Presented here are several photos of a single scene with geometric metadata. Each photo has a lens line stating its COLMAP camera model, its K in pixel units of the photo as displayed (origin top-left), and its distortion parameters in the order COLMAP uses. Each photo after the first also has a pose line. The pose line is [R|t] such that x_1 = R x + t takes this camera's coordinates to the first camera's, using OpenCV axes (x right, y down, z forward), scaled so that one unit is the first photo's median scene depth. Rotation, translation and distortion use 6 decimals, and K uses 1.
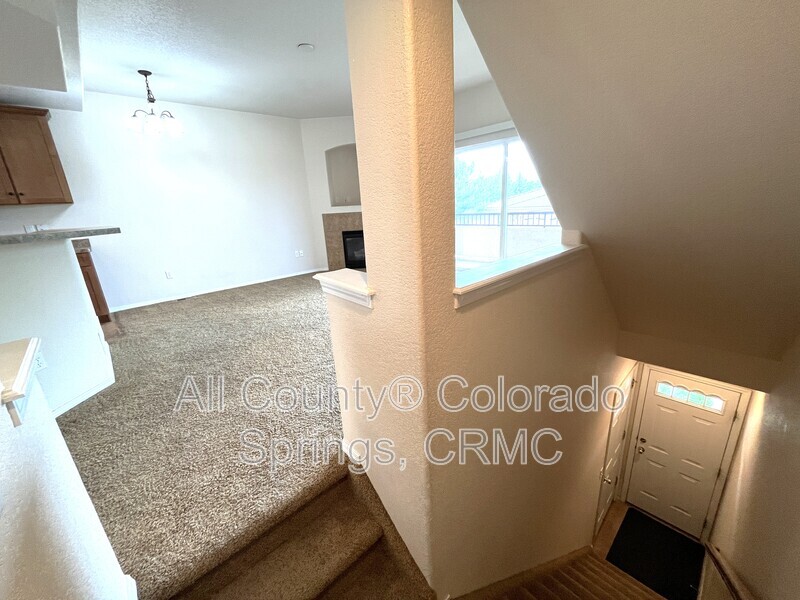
lens RADIAL K [[324.9, 0, 402.3], [0, 324.9, 298.8], [0, 0, 1]] dist [0.006341, -0.000202]
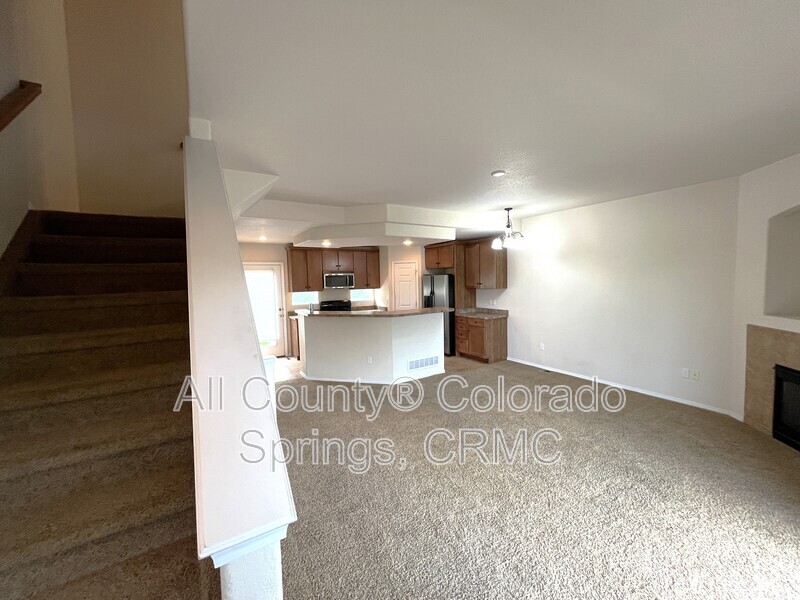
lens RADIAL K [[322.5, 0, 402.5], [0, 322.5, 300.7], [0, 0, 1]] dist [0.000855, -0.000673]
pose [[-0.198588, 0.130904, -0.971302, 0.455665], [-0.240490, 0.954233, 0.177773, -0.279377], [0.950120, 0.268892, -0.158018, 0.553377]]
